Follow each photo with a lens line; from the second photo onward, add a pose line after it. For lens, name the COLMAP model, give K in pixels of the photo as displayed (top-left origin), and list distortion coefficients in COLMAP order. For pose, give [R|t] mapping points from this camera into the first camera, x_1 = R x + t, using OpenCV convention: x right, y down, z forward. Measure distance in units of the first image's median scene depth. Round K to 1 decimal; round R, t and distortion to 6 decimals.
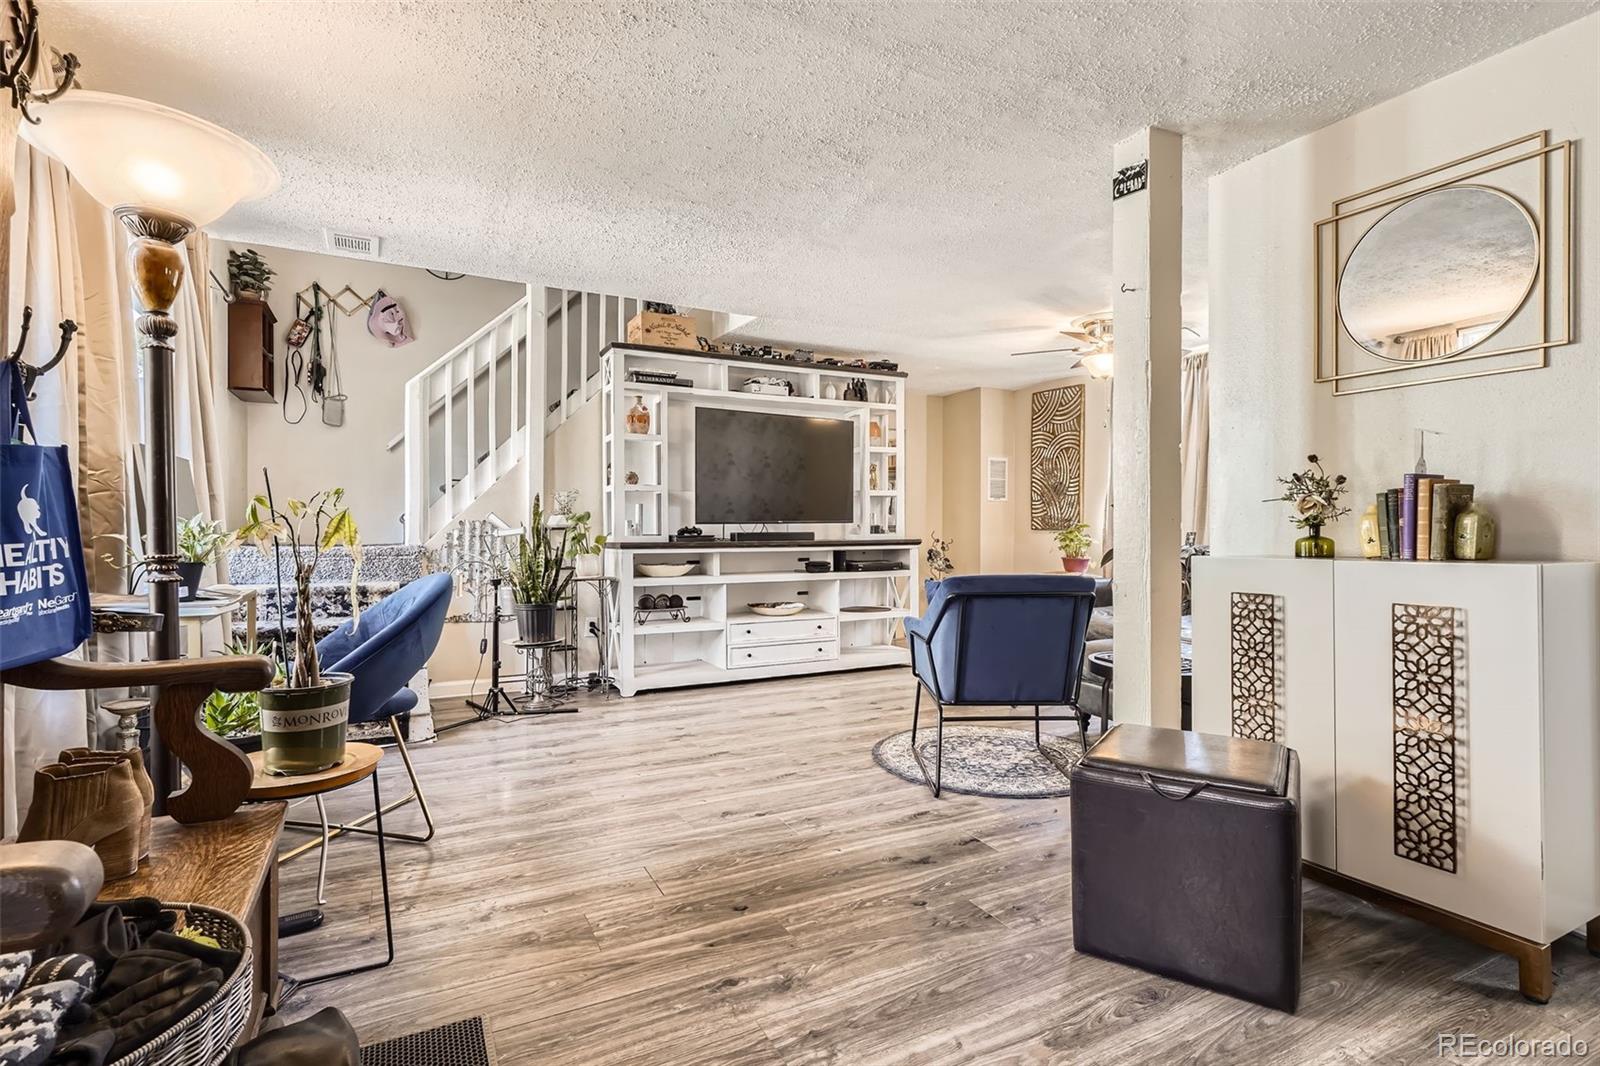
lens RADIAL K [[769.9, 0, 791.8], [0, 769.9, 528.4], [0, 0, 1]] dist [-0.001056, 0.000930]
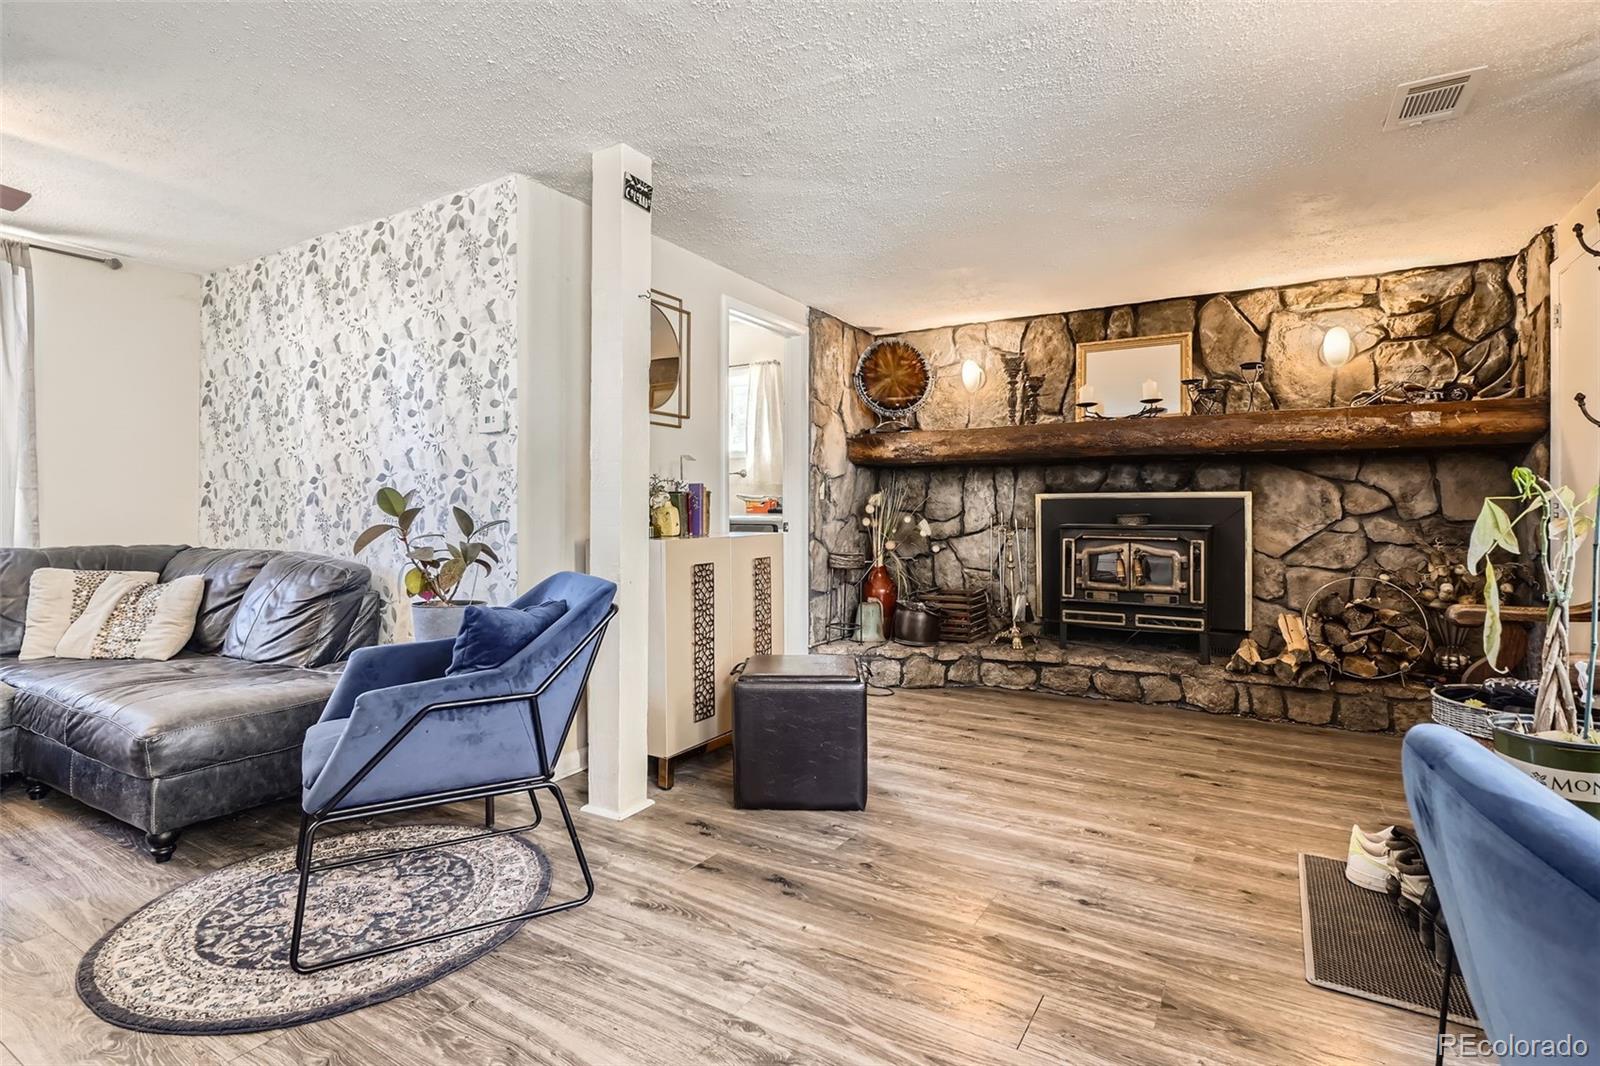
lens RADIAL K [[769.9, 0, 802.5], [0, 769.9, 529.3], [0, 0, 1]] dist [-0.001056, 0.000930]
pose [[-0.531170, -0.011873, 0.847182, -0.571043], [-0.000525, 0.999906, 0.013684, -0.002806], [-0.847265, 0.006824, -0.531126, 1.341108]]
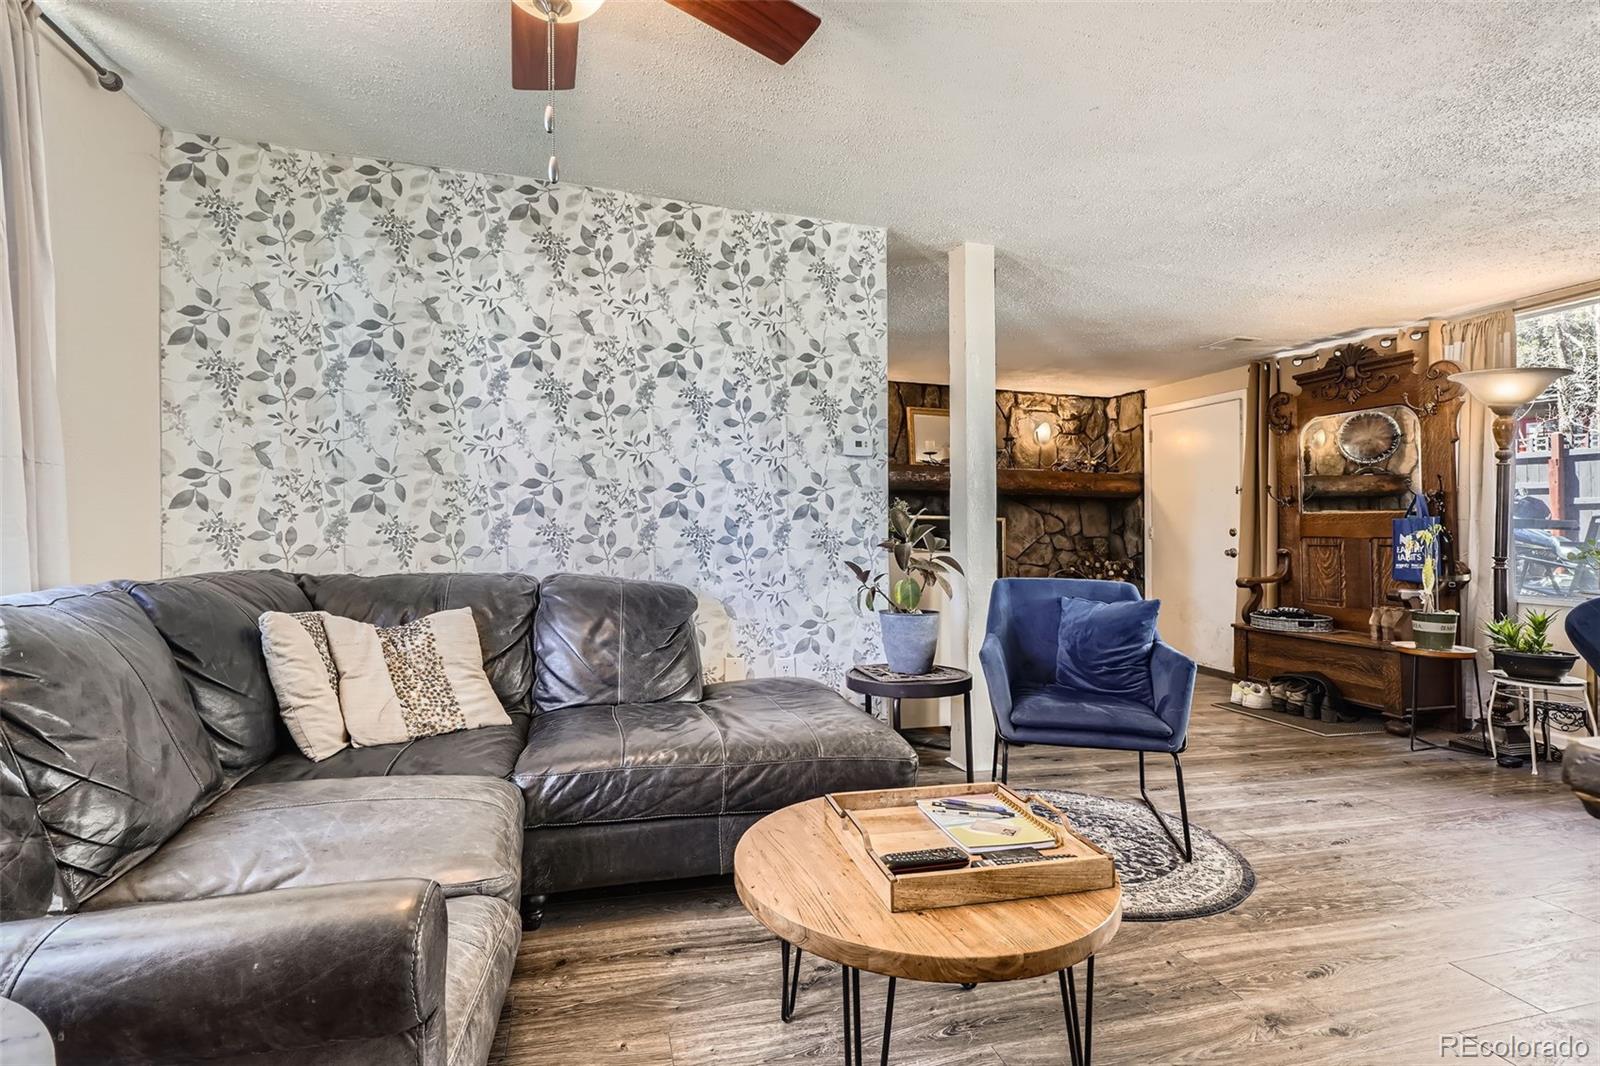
lens RADIAL K [[769.9, 0, 793.6], [0, 769.9, 537.2], [0, 0, 1]] dist [-0.001056, 0.000930]
pose [[-0.979361, -0.015432, 0.201529, 0.503103], [-0.013907, 0.999863, 0.008977, -0.009144], [-0.201640, 0.005989, -0.979441, 2.372516]]
